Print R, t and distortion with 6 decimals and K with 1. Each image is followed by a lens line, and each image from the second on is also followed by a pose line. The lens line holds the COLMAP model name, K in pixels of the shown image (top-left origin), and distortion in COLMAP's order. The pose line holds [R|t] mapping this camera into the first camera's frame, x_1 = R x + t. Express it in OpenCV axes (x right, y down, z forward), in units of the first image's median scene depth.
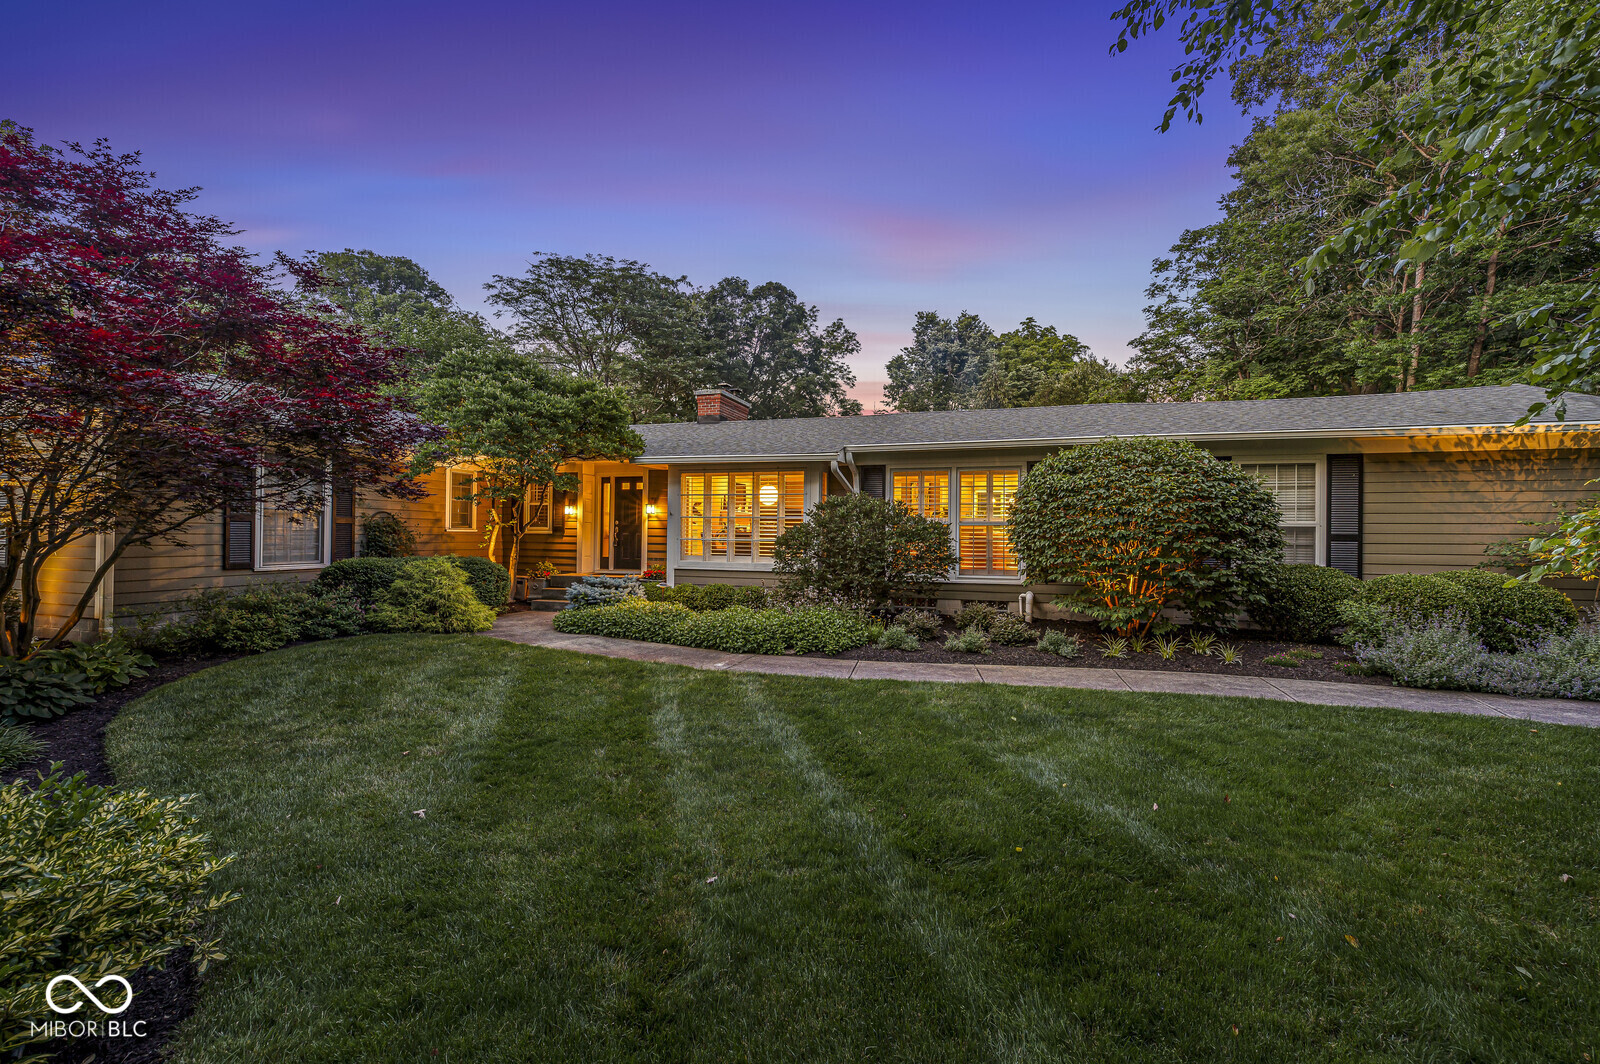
lens RADIAL K [[696.6, 0, 790.1], [0, 696.6, 517.6], [0, 0, 1]] dist [-0.002477, -0.000169]
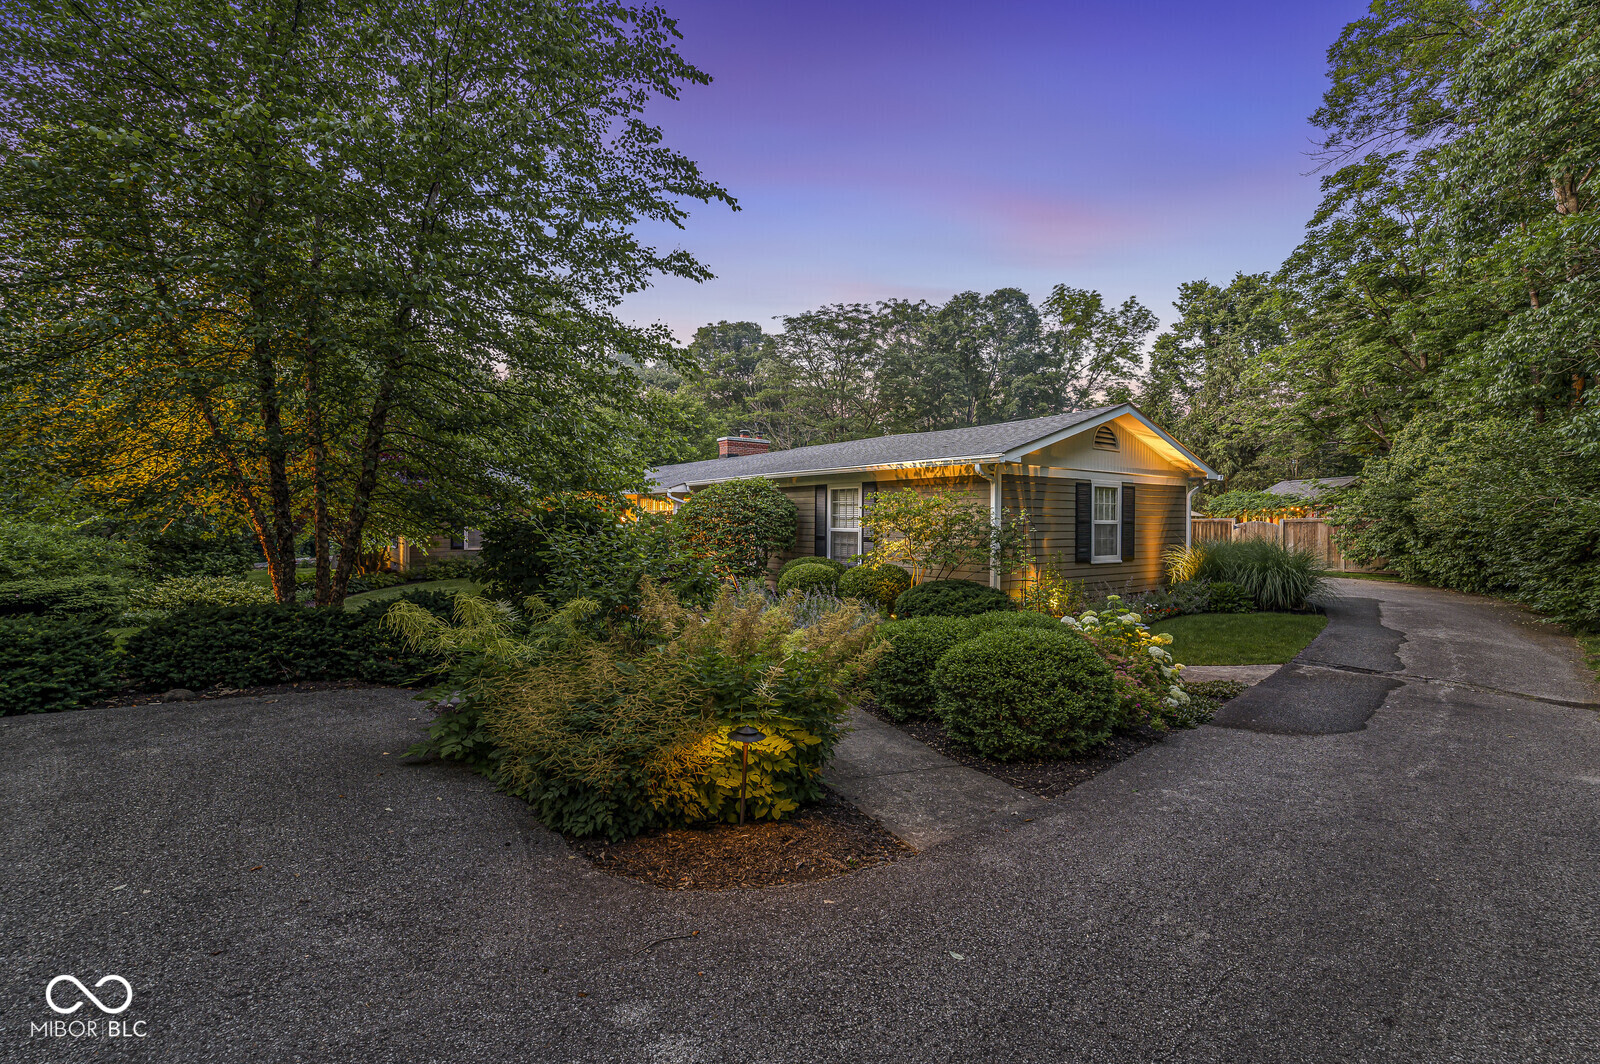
lens RADIAL K [[719.5, 0, 795.2], [0, 719.5, 525.8], [0, 0, 1]] dist [-0.004040, -0.000179]
pose [[0.805847, -0.002318, -0.592119, 0.620749], [0.017919, 0.999630, 0.020474, -0.013441], [0.591853, -0.027109, 0.805590, -0.119233]]
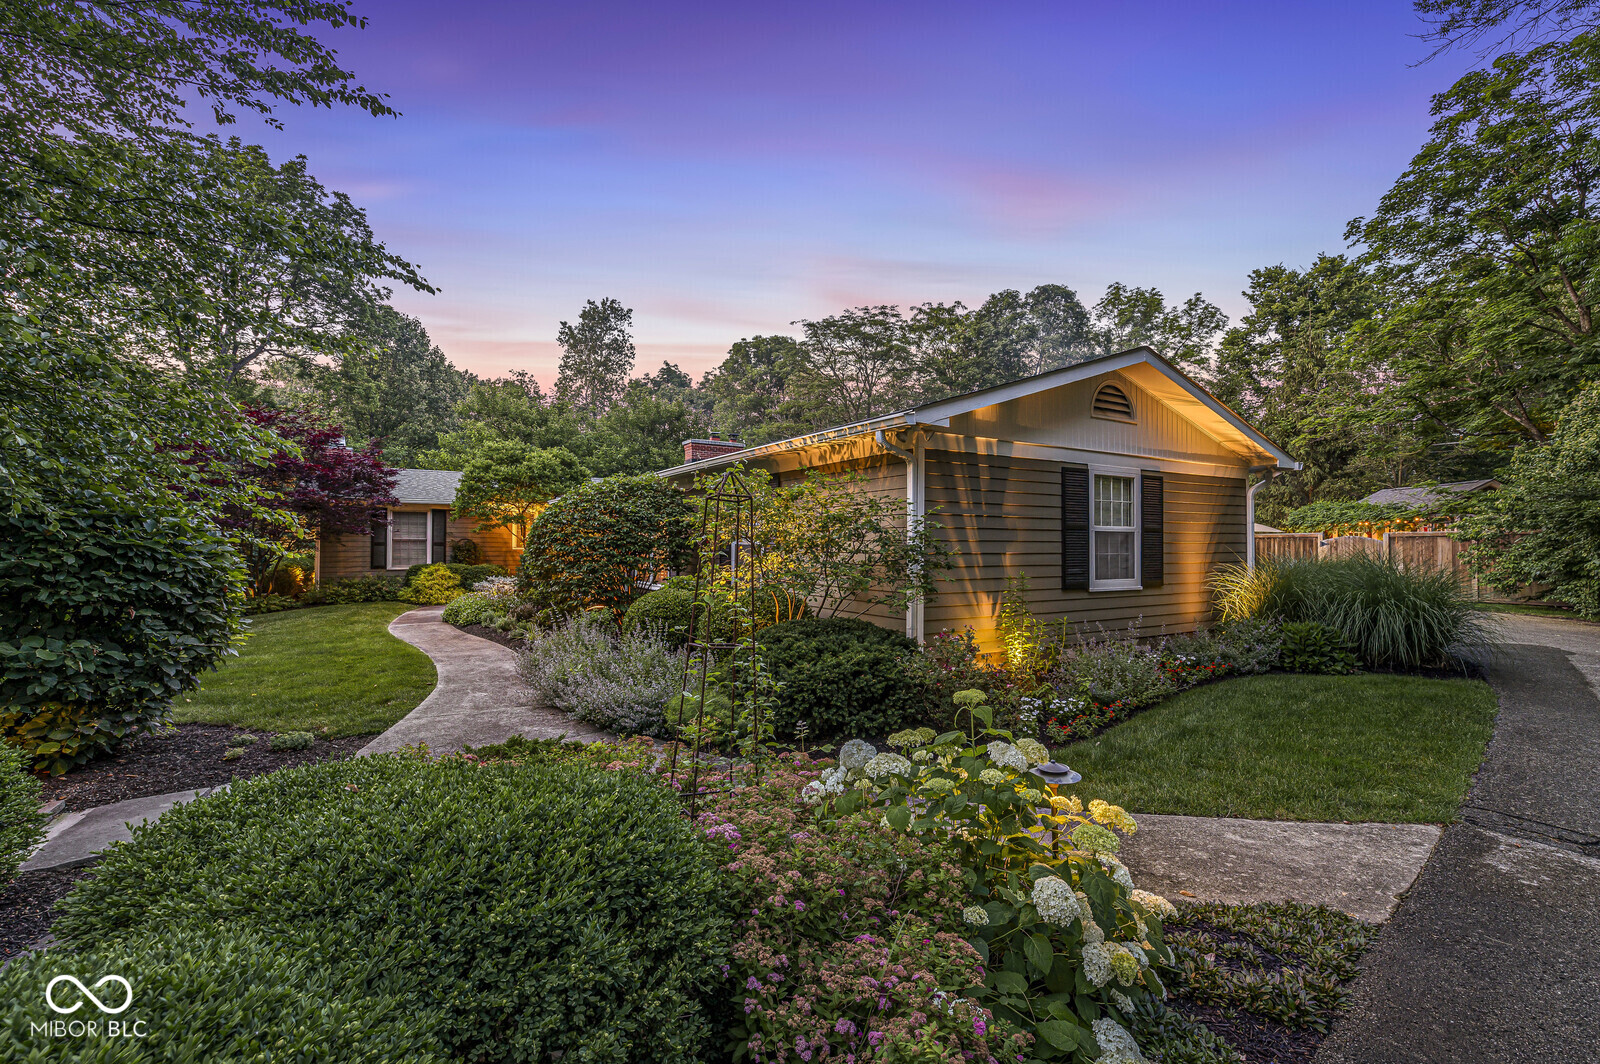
lens RADIAL K [[696.6, 0, 802.5], [0, 696.6, 531.3], [0, 0, 1]] dist [-0.002477, -0.000169]
pose [[0.747982, -0.019074, -0.663445, 0.601639], [0.019505, 0.999787, -0.006754, 0.000287], [0.663432, -0.007888, 0.748195, 0.103336]]
